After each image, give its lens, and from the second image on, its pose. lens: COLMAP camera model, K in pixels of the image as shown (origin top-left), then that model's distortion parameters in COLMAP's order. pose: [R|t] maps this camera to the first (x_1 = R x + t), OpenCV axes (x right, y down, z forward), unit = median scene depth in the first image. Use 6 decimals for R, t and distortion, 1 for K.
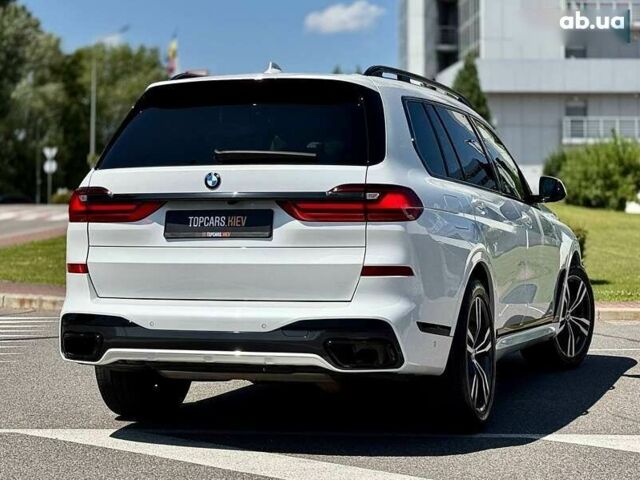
lens RADIAL K [[1398.2, 0, 298.4], [0, 1398.2, 195.0], [0, 0, 1]] dist [0.141665, 0.552357]
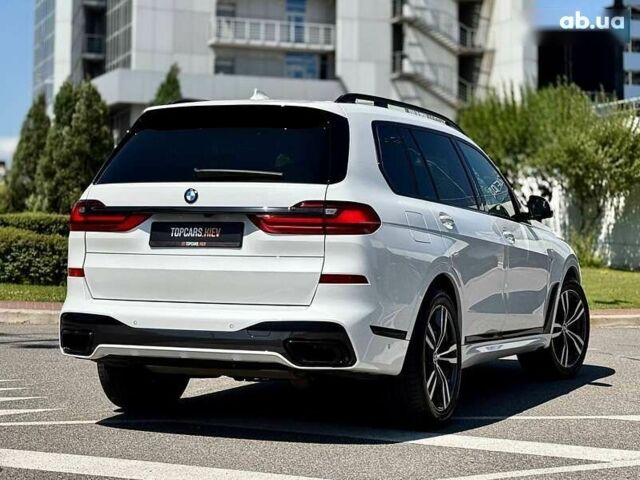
lens RADIAL K [[1398.2, 0, 298.4], [0, 1398.2, 195.0], [0, 0, 1]] dist [0.141665, 0.552357]
pose [[0.997677, 0.013888, -0.066695, 0.098839], [-0.014510, 0.999856, -0.008843, -0.002216], [0.066562, 0.009791, 0.997734, -0.112195]]
